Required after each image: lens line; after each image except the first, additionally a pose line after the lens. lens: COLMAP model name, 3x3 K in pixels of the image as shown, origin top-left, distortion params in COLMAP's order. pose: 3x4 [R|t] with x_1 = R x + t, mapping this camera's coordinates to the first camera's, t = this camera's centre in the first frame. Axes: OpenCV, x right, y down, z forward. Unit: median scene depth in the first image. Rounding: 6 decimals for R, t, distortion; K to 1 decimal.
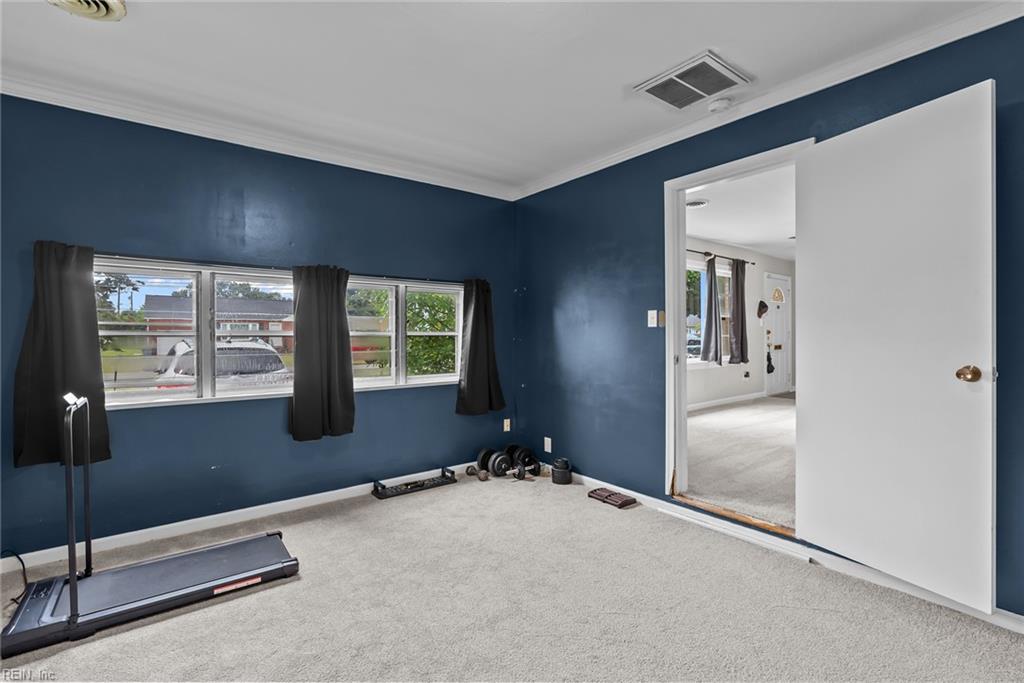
lens RADIAL K [[470.4, 0, 509.3], [0, 470.4, 343.9], [0, 0, 1]] dist [0.002200, 0.000269]
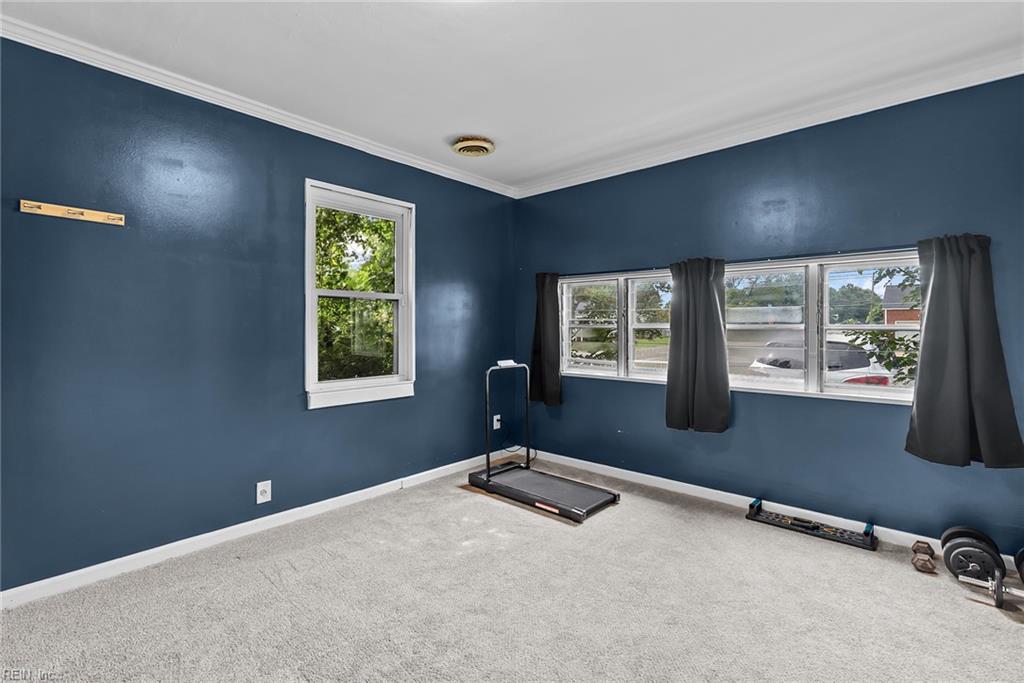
lens RADIAL K [[470.4, 0, 510.5], [0, 470.4, 331.0], [0, 0, 1]] dist [0.002200, 0.000269]
pose [[0.172857, 0.008721, -0.984908, 0.548808], [-0.020552, 0.999775, 0.005245, -0.009874], [0.984733, 0.019336, 0.172997, 0.458090]]
